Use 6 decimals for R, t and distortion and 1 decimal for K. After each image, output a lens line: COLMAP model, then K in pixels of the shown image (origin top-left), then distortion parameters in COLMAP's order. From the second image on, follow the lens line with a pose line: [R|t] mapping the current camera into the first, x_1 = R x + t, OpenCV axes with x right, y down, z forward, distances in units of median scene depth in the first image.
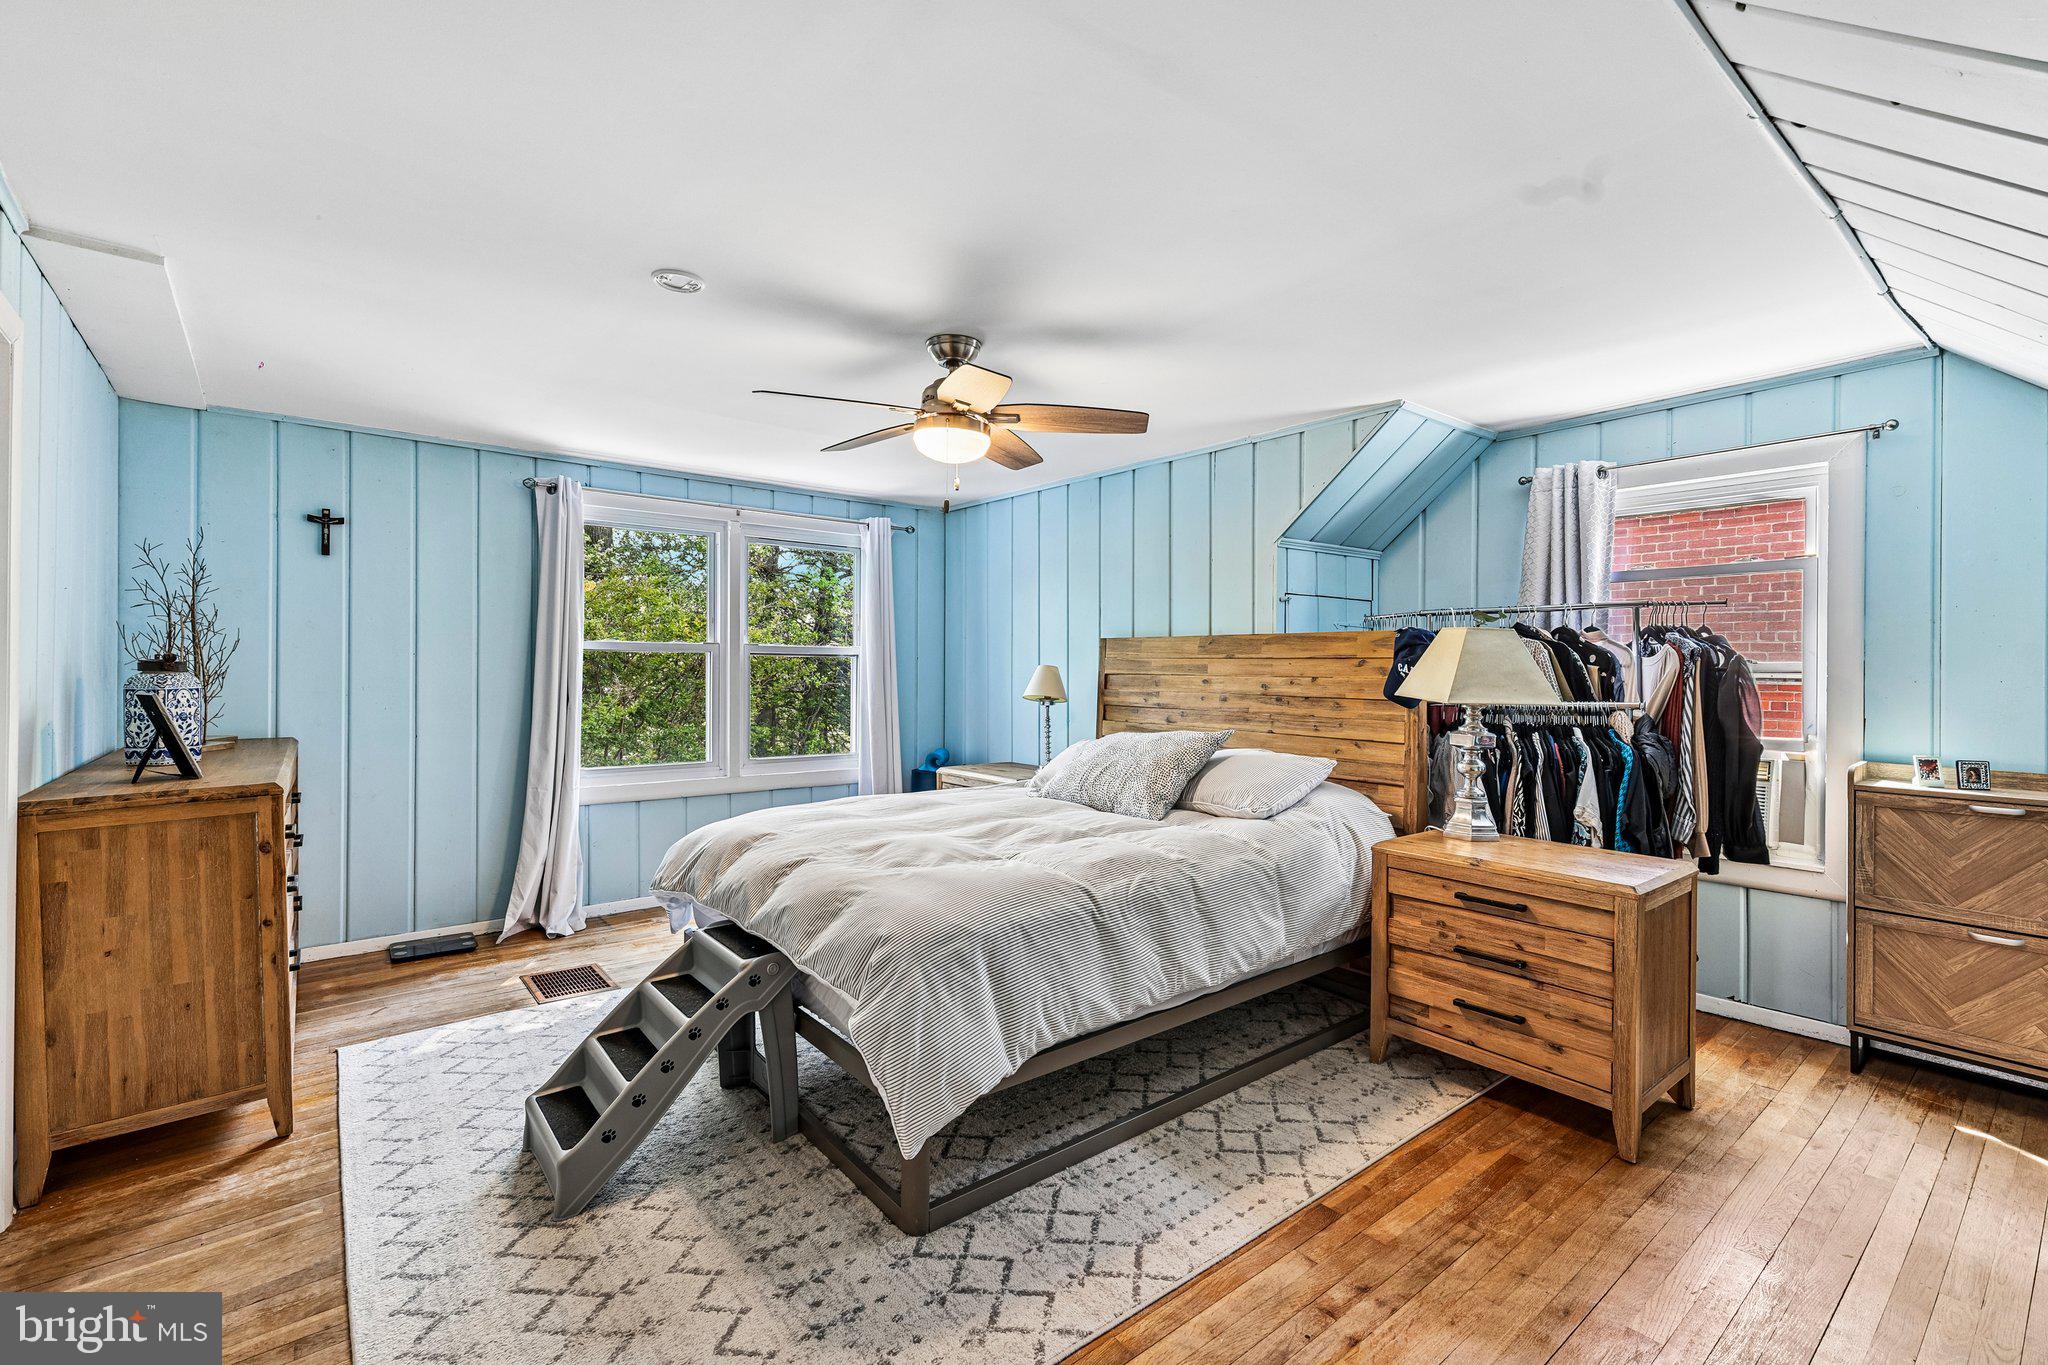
lens RADIAL K [[894.9, 0, 1012.7], [0, 894.9, 668.7], [0, 0, 1]] dist [0.002829, 0.000468]
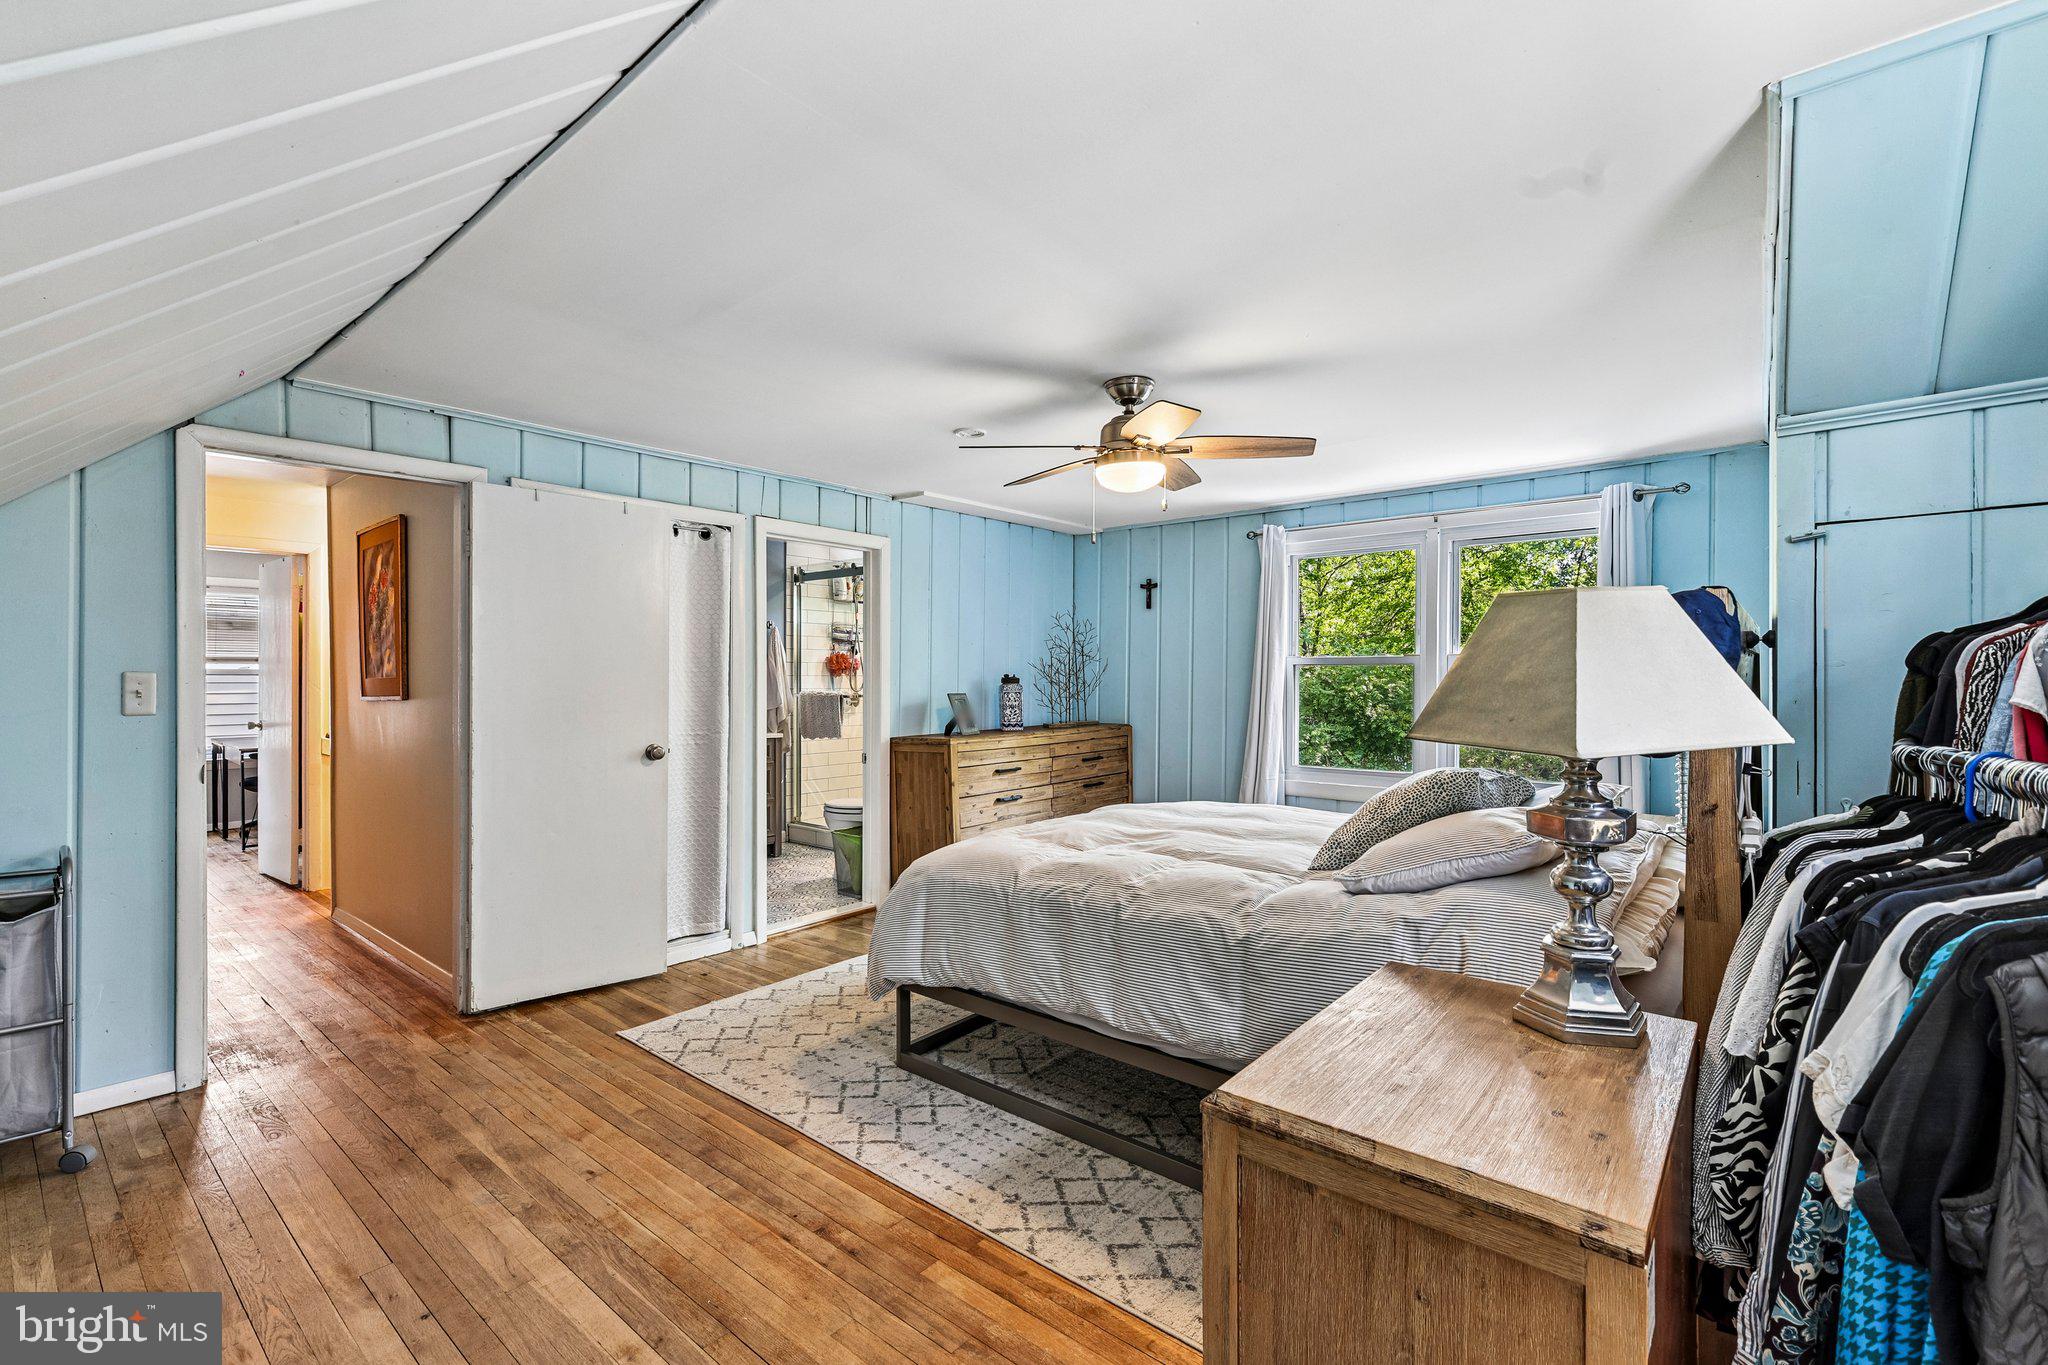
lens RADIAL K [[894.9, 0, 1016.7], [0, 894.9, 684.1], [0, 0, 1]] dist [0.002829, 0.000468]
pose [[0.191341, 0.000773, -0.981523, 0.871878], [0.002875, 0.999995, 0.001347, 0.002524], [0.981519, -0.003080, 0.191338, 0.577850]]
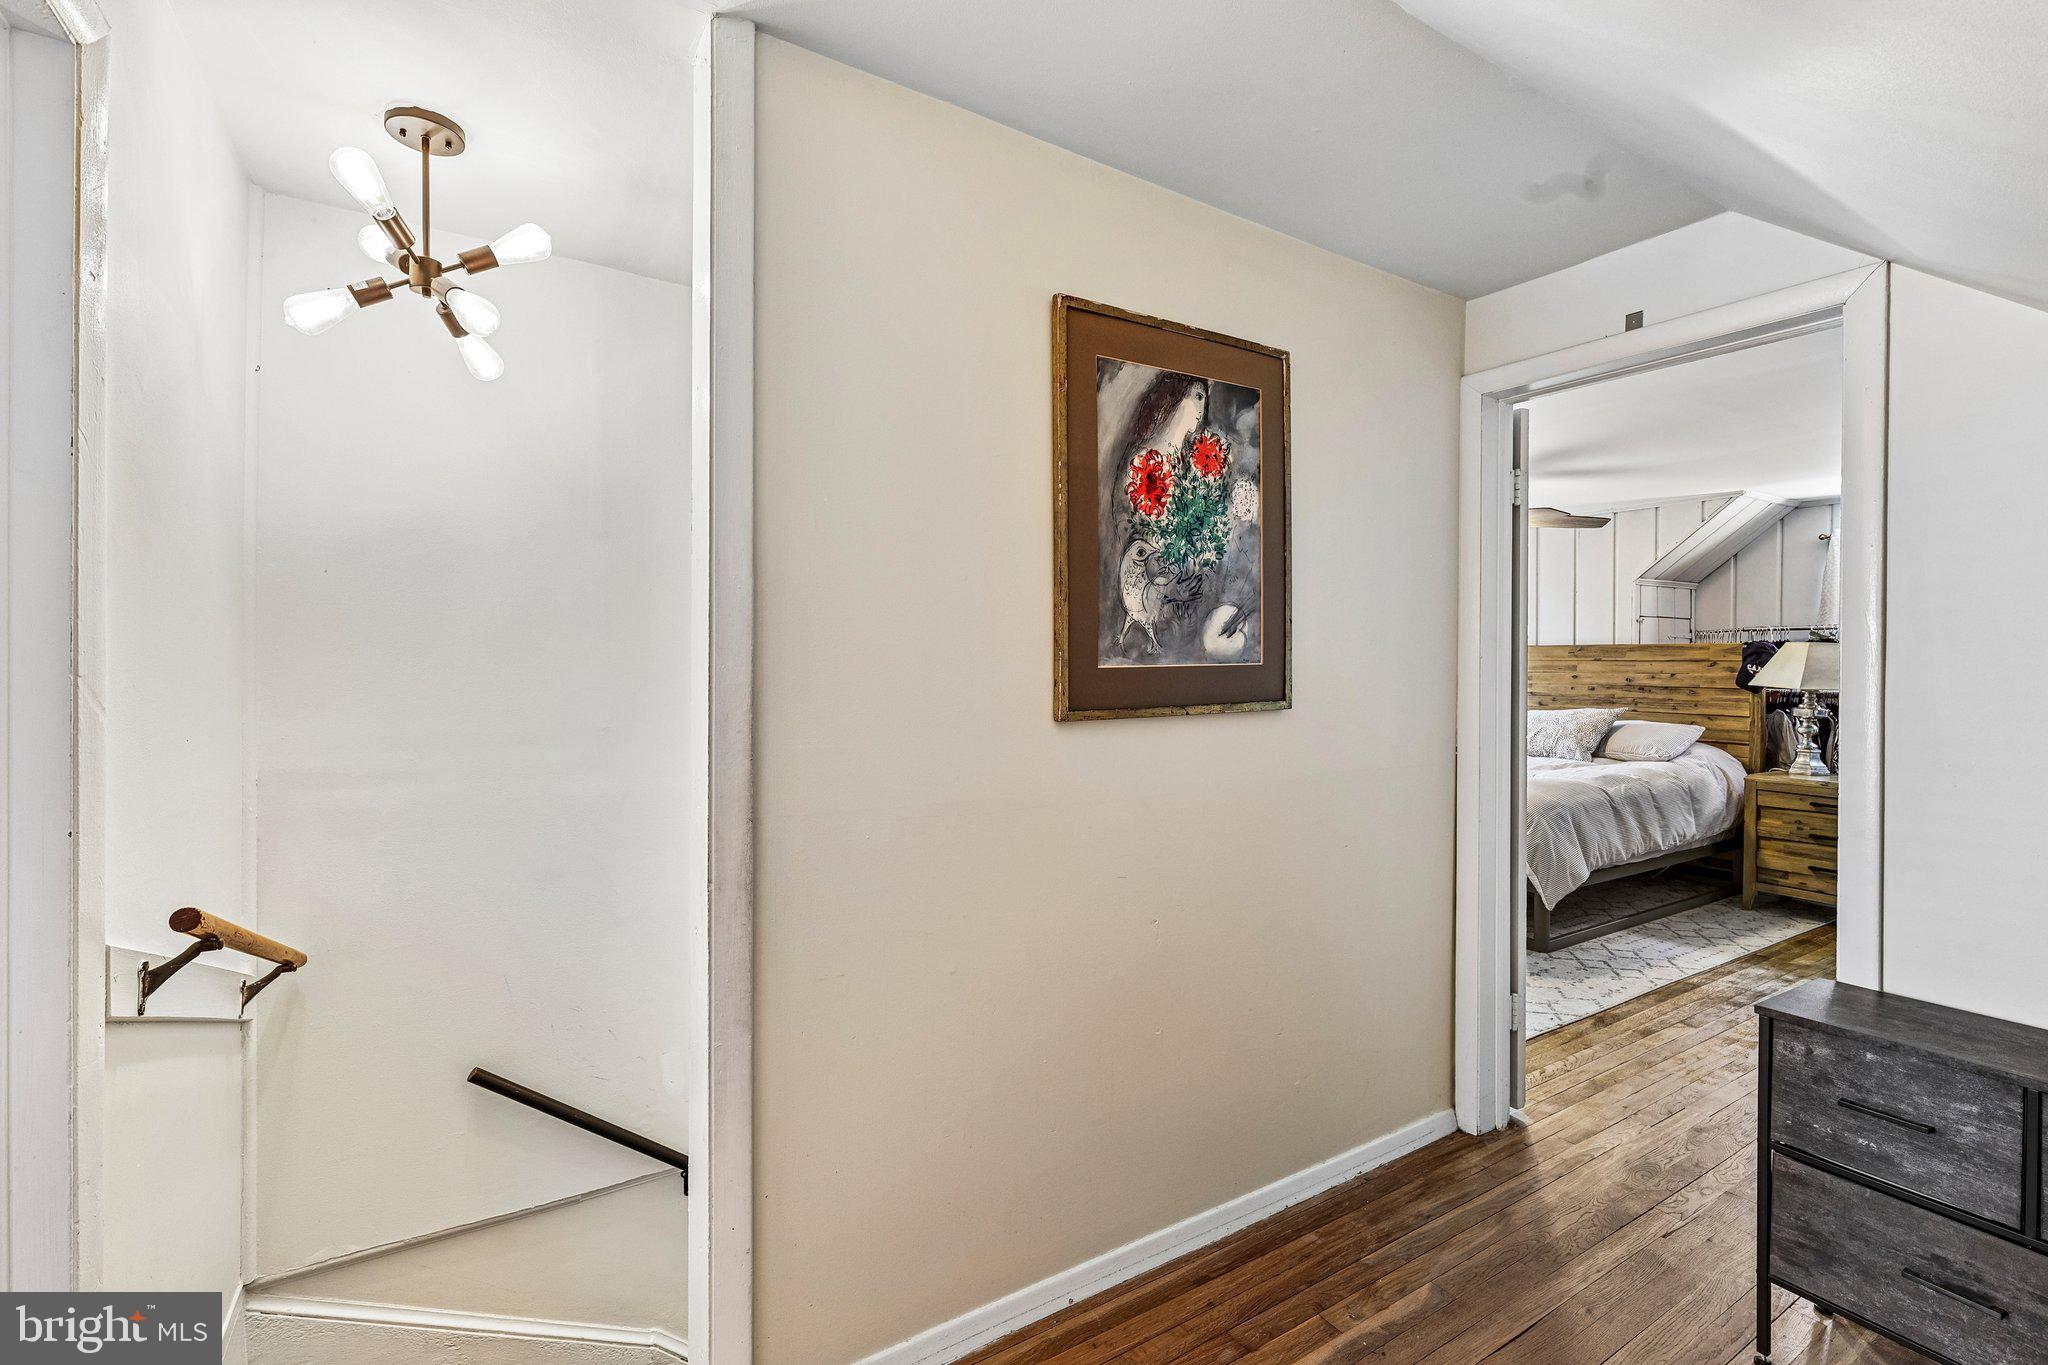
lens RADIAL K [[894.9, 0, 1014.3], [0, 894.9, 671.4], [0, 0, 1]] dist [0.002829, 0.000468]
pose [[0.992723, -0.000092, -0.120419, -0.657439], [0.000881, 0.999978, 0.006502, -0.005727], [0.120416, -0.006561, 0.992702, -0.709445]]
